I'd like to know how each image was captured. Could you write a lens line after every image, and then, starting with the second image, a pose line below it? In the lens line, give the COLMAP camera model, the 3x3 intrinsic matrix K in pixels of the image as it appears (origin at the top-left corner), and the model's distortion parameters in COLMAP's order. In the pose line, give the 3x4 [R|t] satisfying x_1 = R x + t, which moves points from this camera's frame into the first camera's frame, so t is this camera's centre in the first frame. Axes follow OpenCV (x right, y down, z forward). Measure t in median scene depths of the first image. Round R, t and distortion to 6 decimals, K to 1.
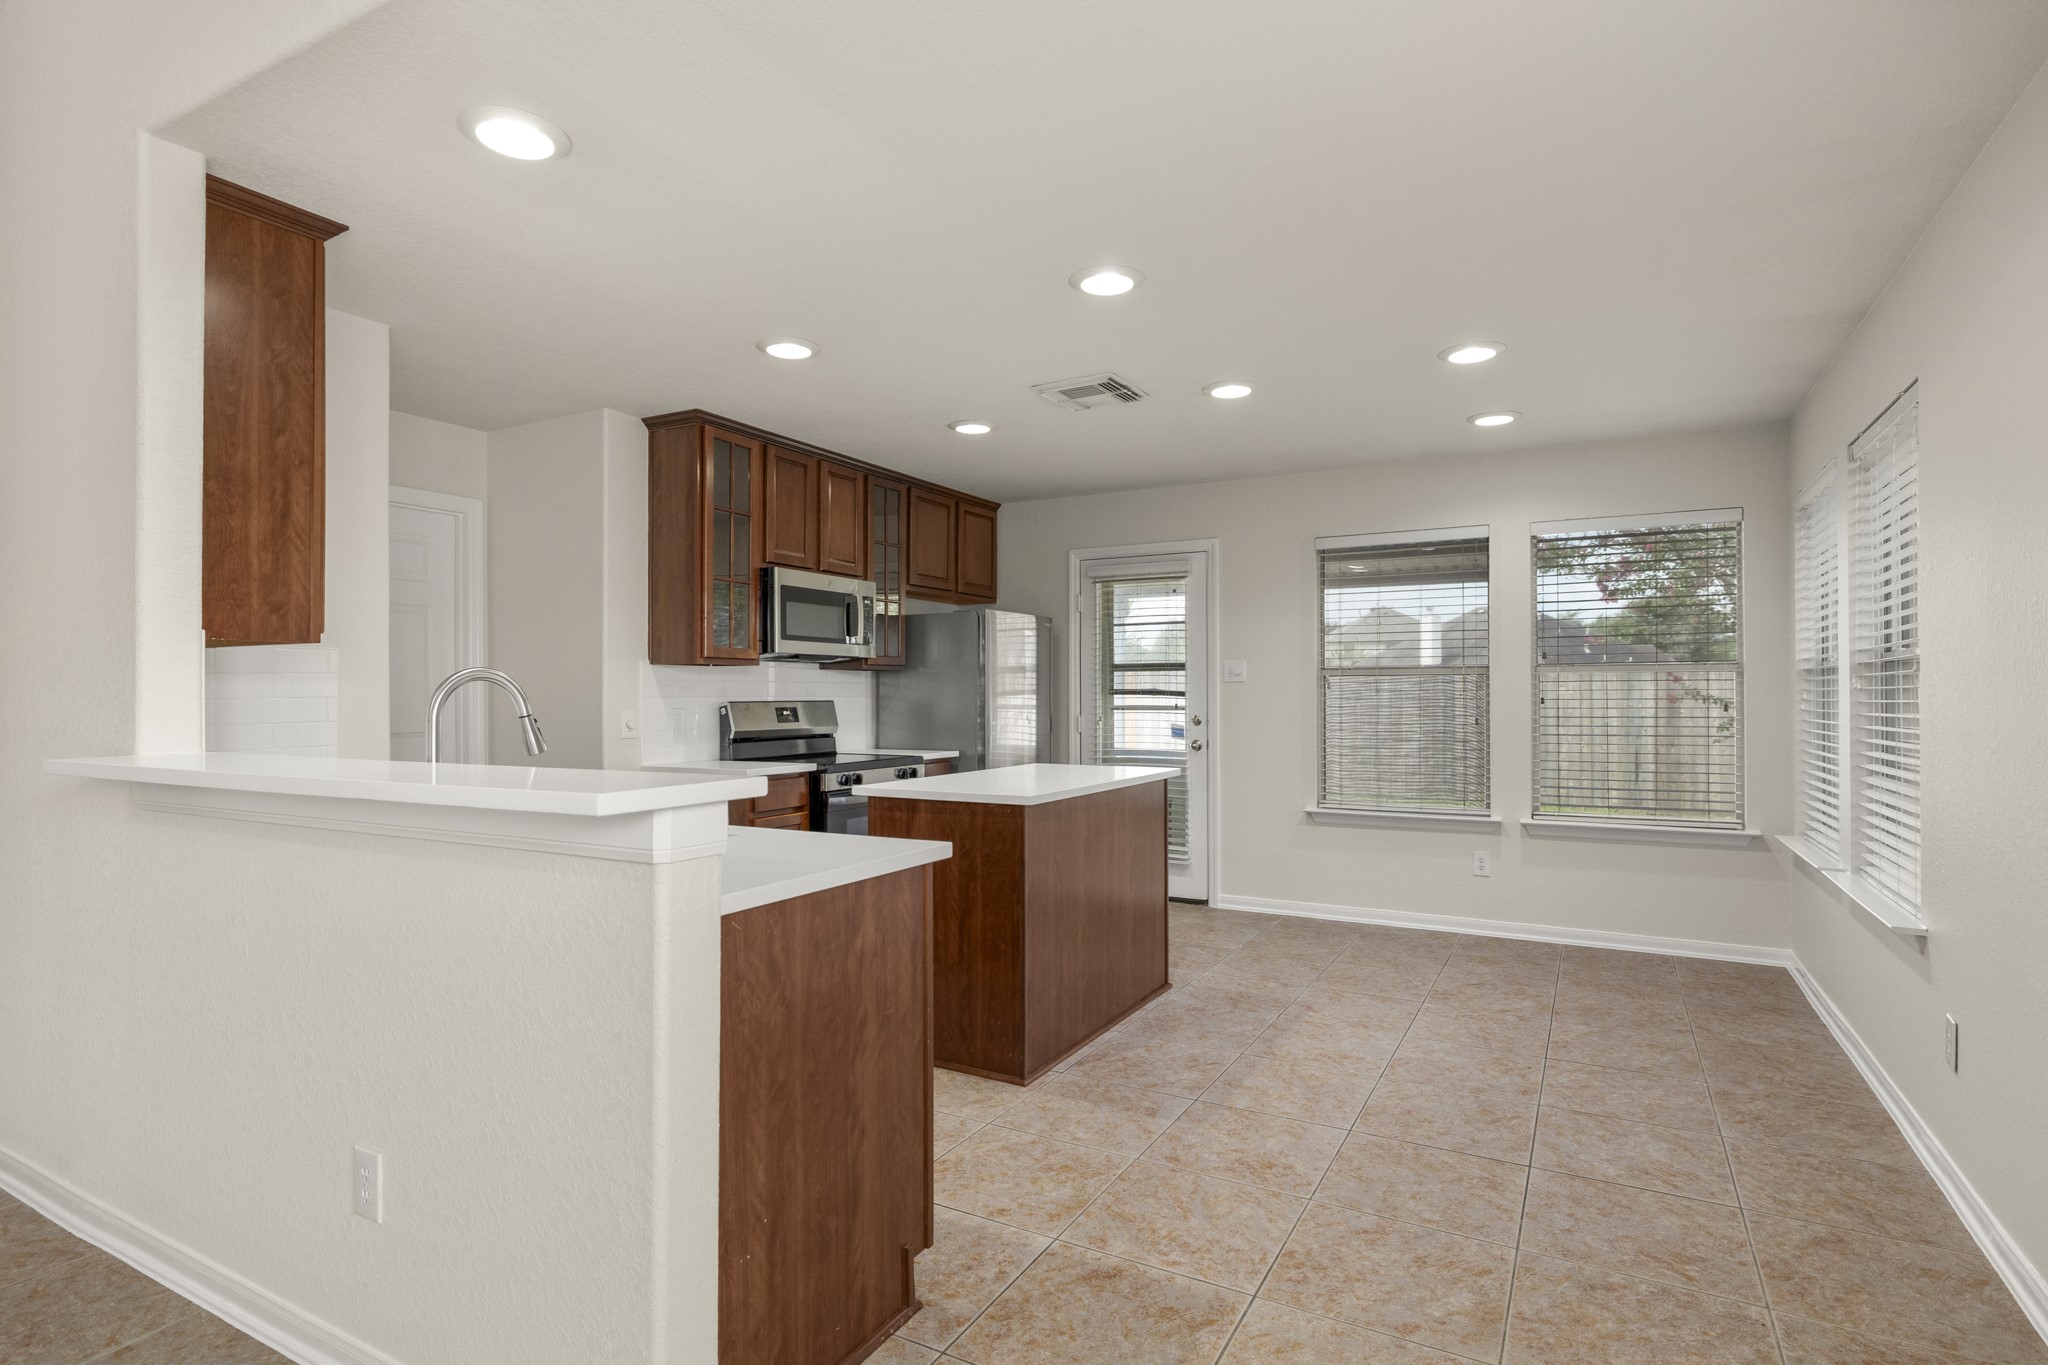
lens RADIAL K [[1027.0, 0, 1037.5], [0, 1027.0, 689.0], [0, 0, 1]] dist [-0.002816, 0.002776]
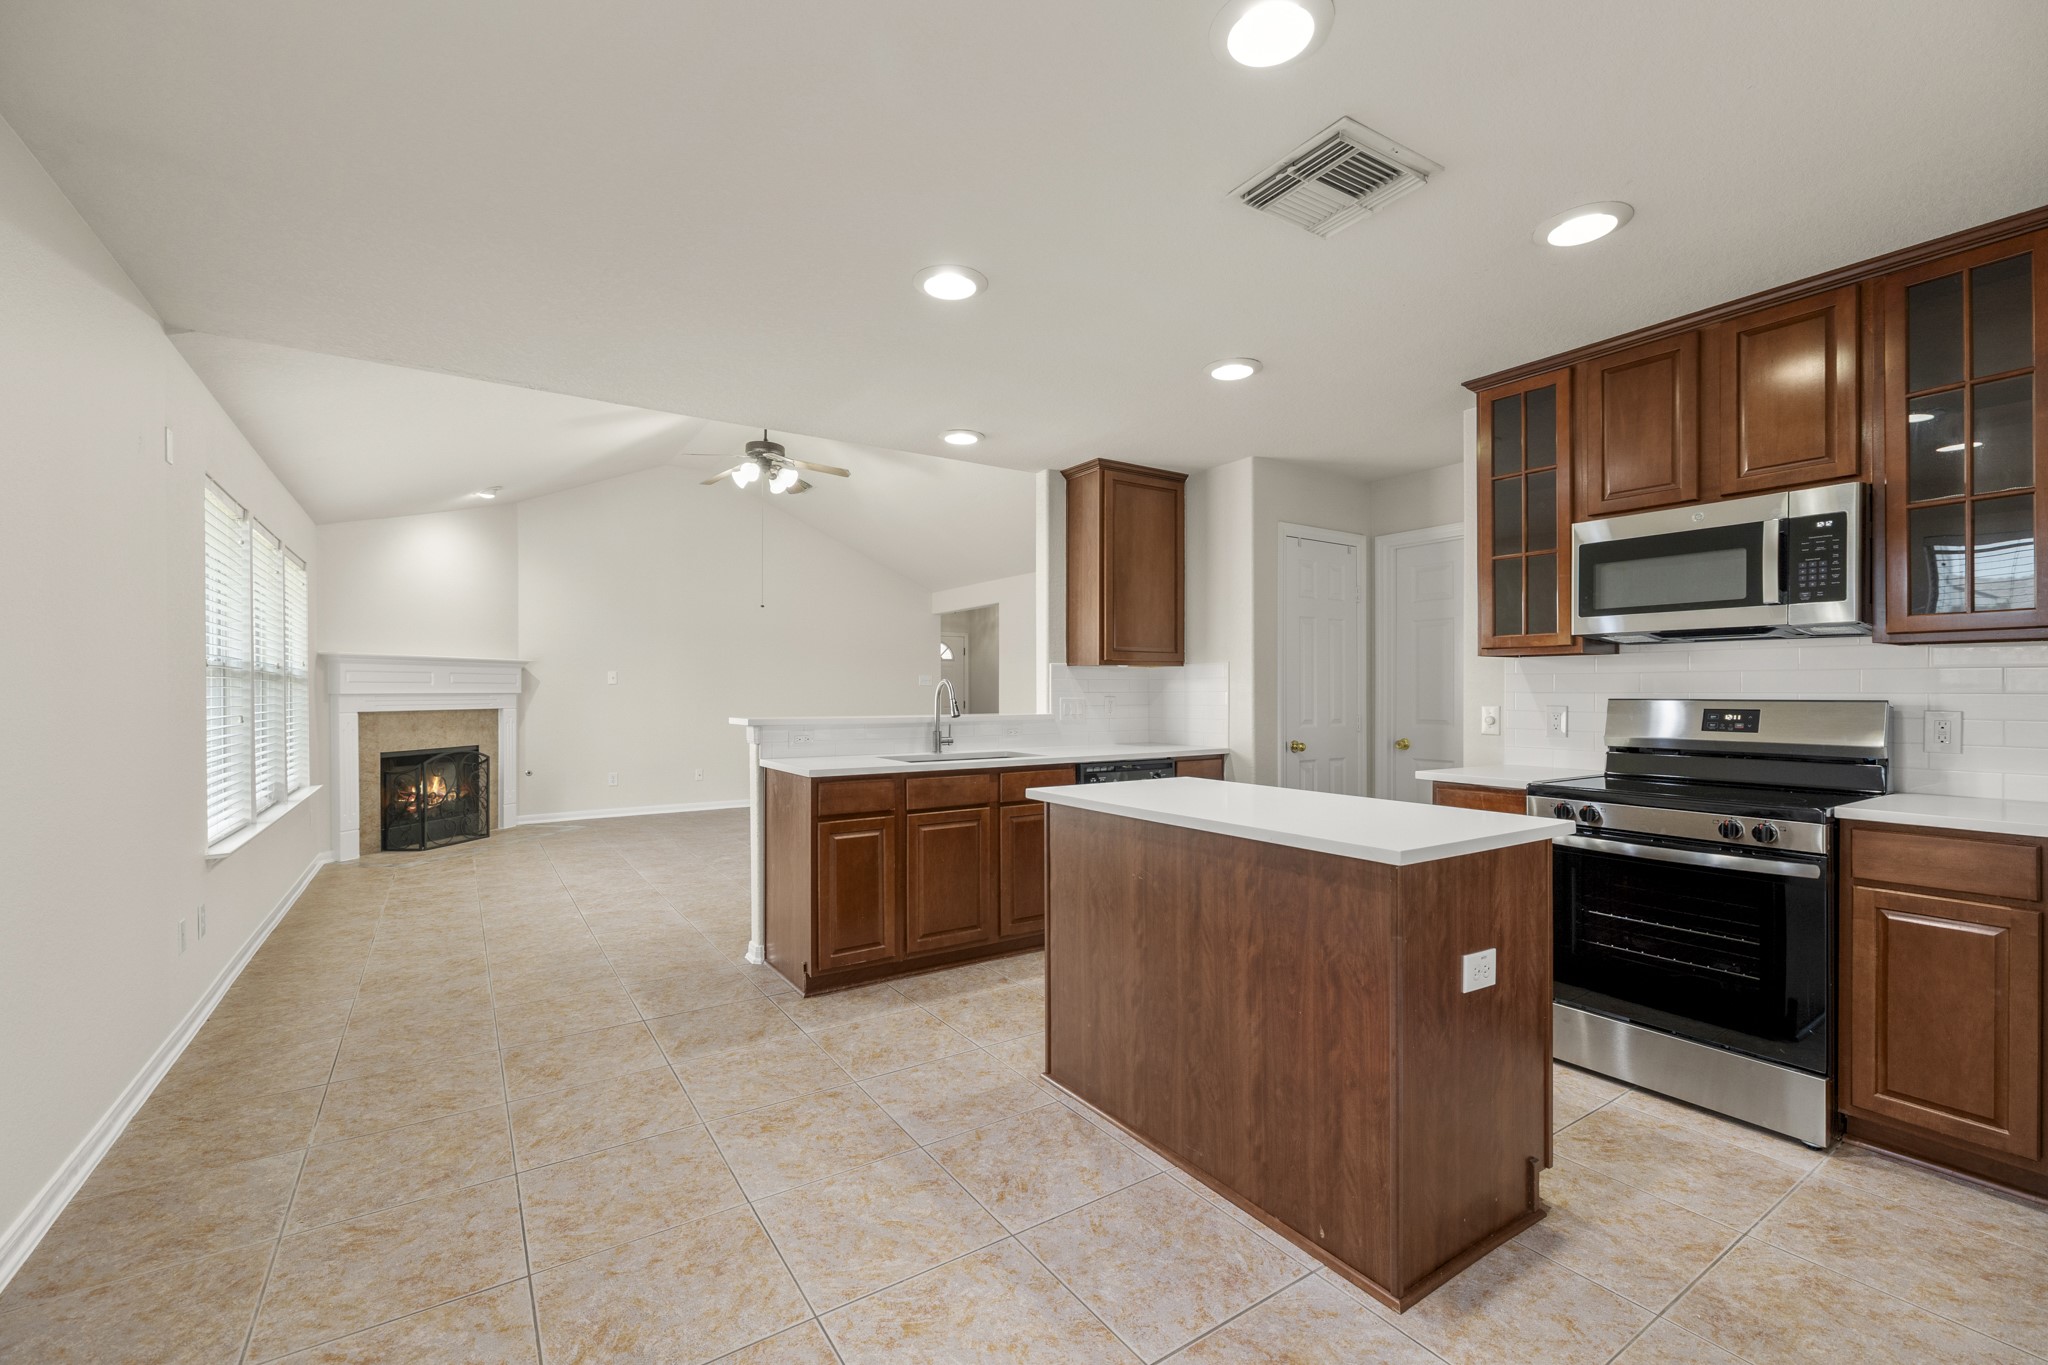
lens RADIAL K [[864.0, 0, 1029.3], [0, 864.0, 689.8], [0, 0, 1]] dist [0.001368, -0.000104]
pose [[-0.462659, 0.000480, -0.886536, 0.500754], [0.005811, 0.999980, -0.002491, 0.004485], [0.886517, -0.006304, -0.462652, 0.925983]]
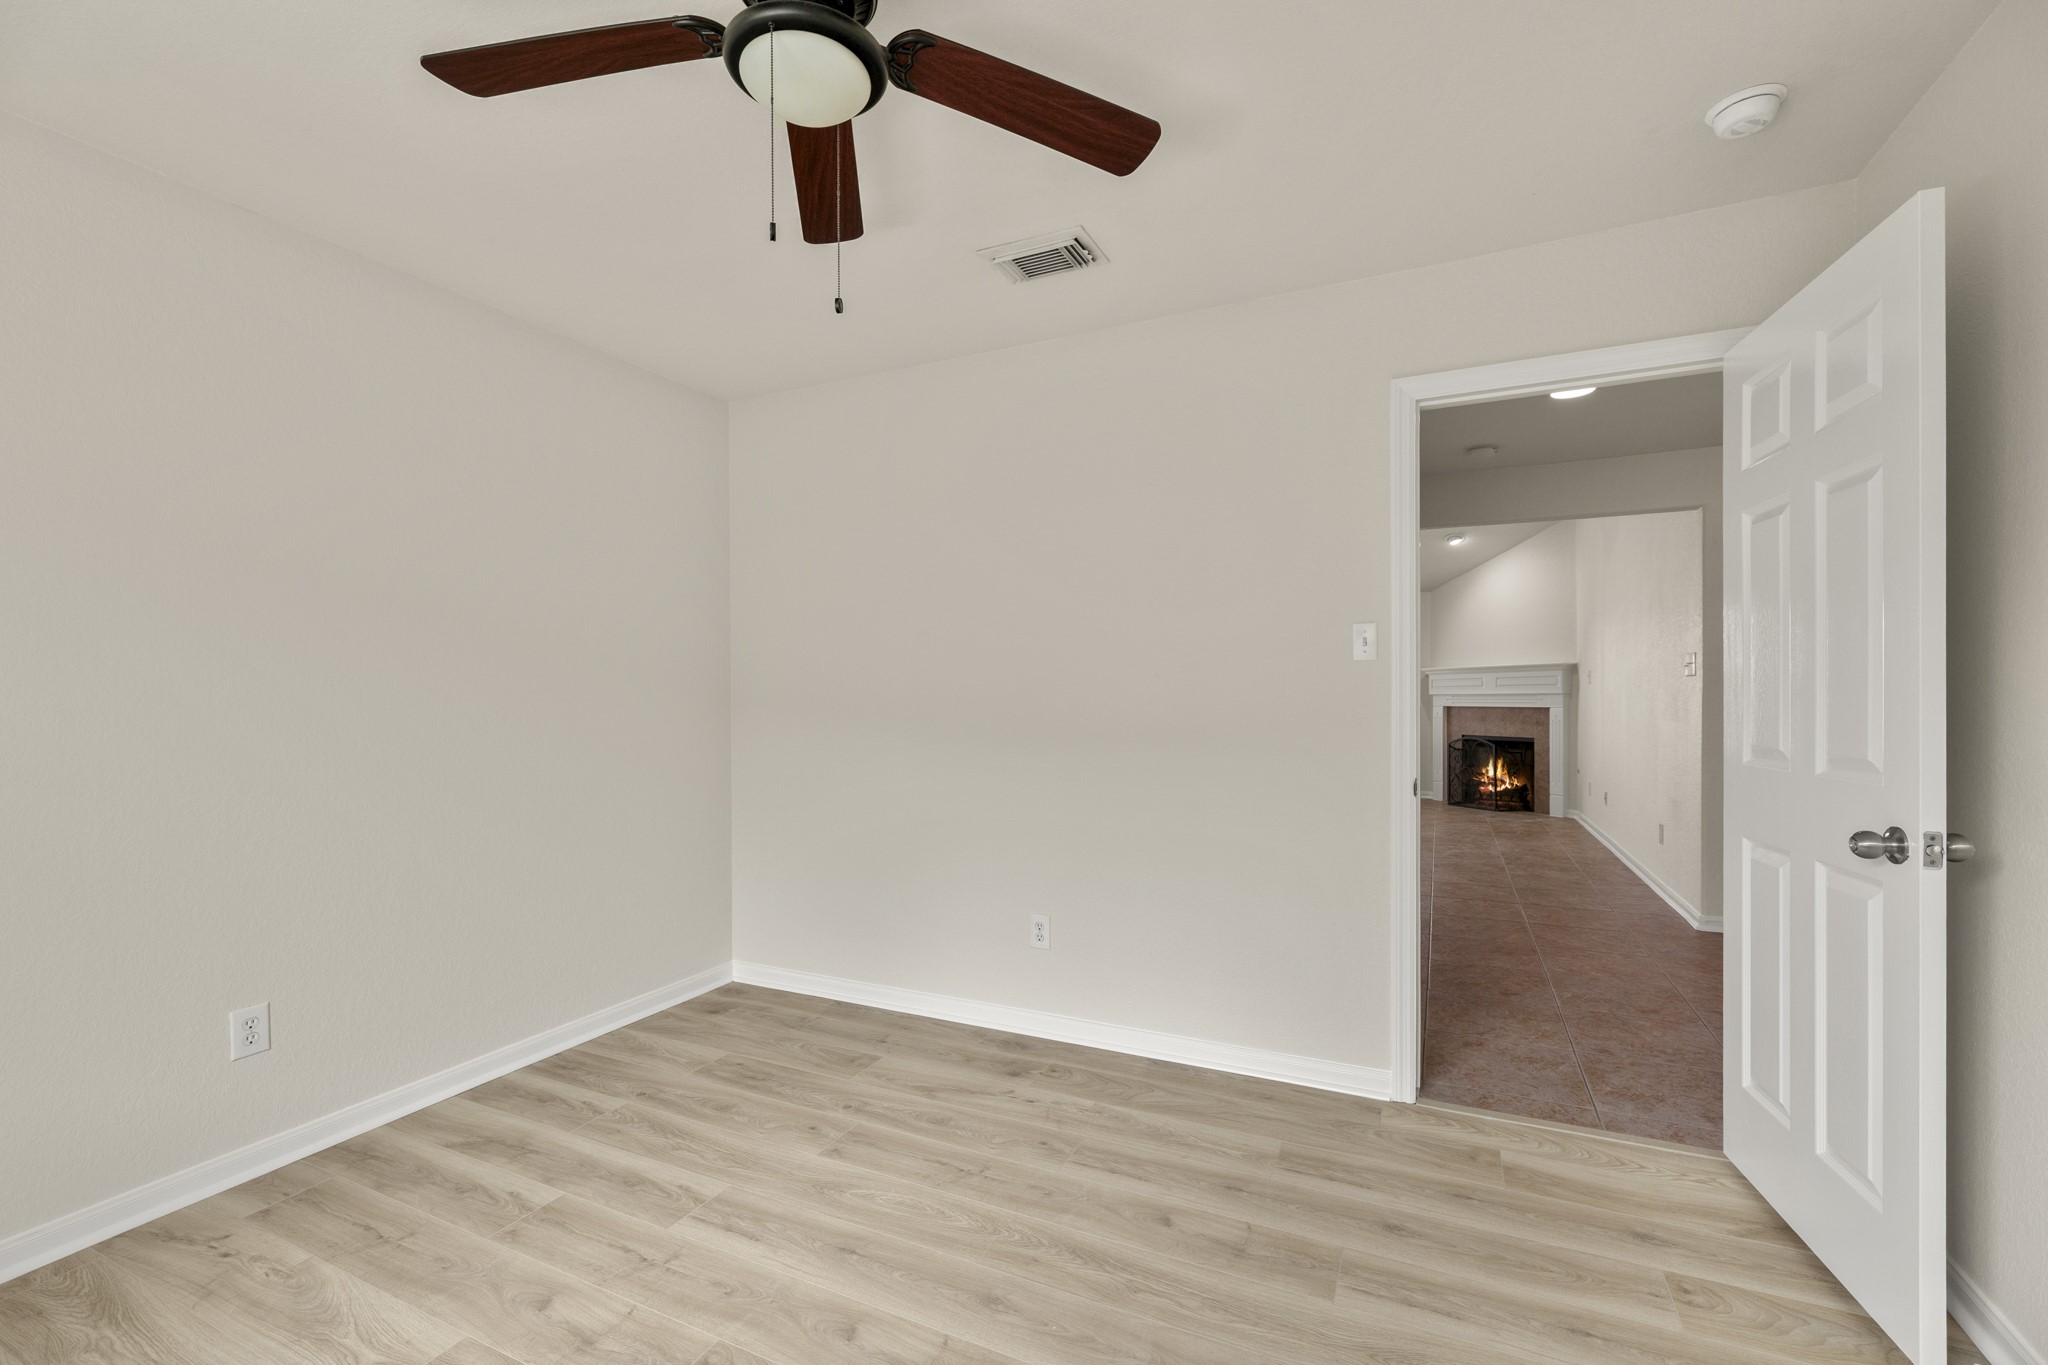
lens RADIAL K [[864.0, 0, 1044.8], [0, 864.0, 688.2], [0, 0, 1]] dist [0.001368, -0.000104]
pose [[-0.083346, 0.015052, 0.996407, -2.177703], [-0.003734, 0.999874, -0.015416, 0.022073], [-0.996514, -0.005005, -0.083280, 0.506484]]
